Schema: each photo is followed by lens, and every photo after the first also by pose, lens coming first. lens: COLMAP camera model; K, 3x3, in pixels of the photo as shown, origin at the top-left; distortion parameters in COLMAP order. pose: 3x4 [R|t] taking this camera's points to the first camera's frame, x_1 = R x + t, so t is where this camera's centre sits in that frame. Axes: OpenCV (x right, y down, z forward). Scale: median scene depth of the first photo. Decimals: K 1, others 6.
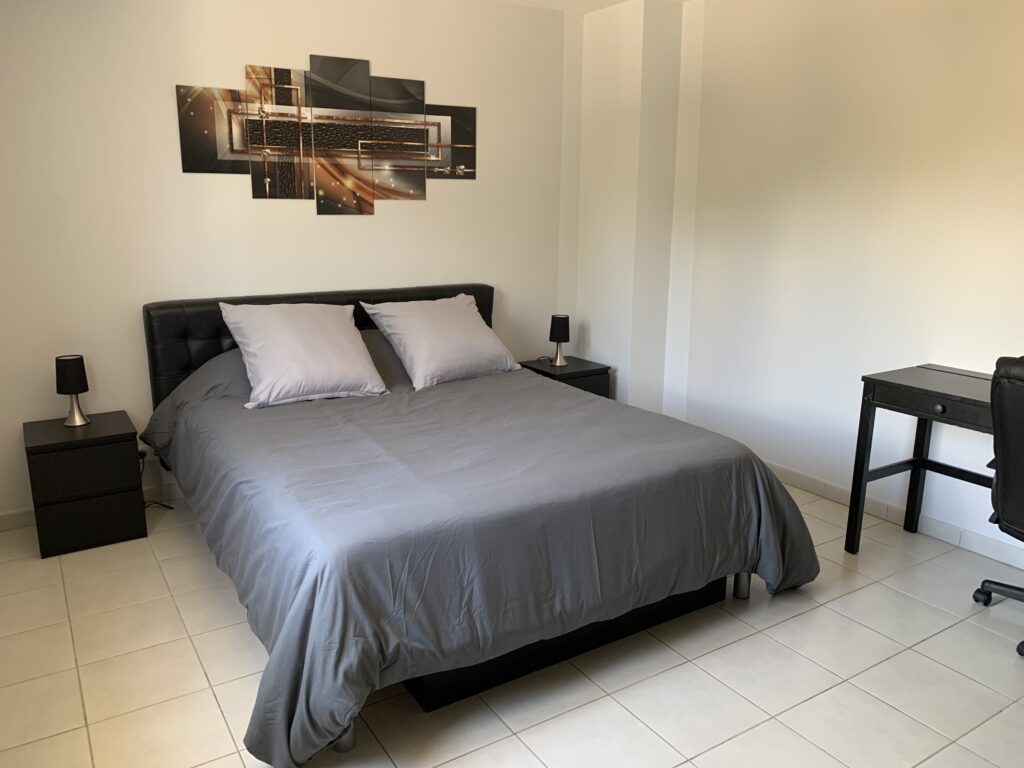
lens RADIAL K [[788.1, 0, 508.2], [0, 788.1, 379.7], [0, 0, 1]] dist [0.012707, -0.012655]
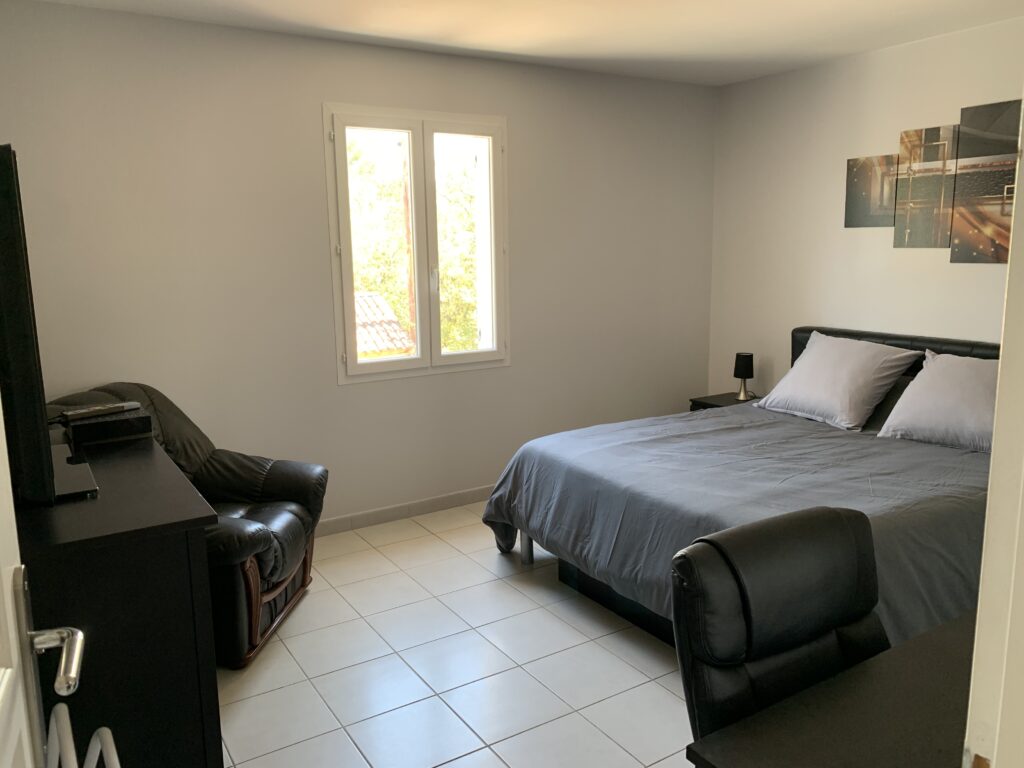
lens RADIAL K [[788.1, 0, 508.0], [0, 788.1, 384.0], [0, 0, 1]] dist [0.012707, -0.012655]
pose [[0.000509, 0.168690, -0.985669, 0.825584], [-0.212118, 0.963258, 0.164745, -0.111851], [0.977244, 0.208994, 0.036272, 0.465200]]
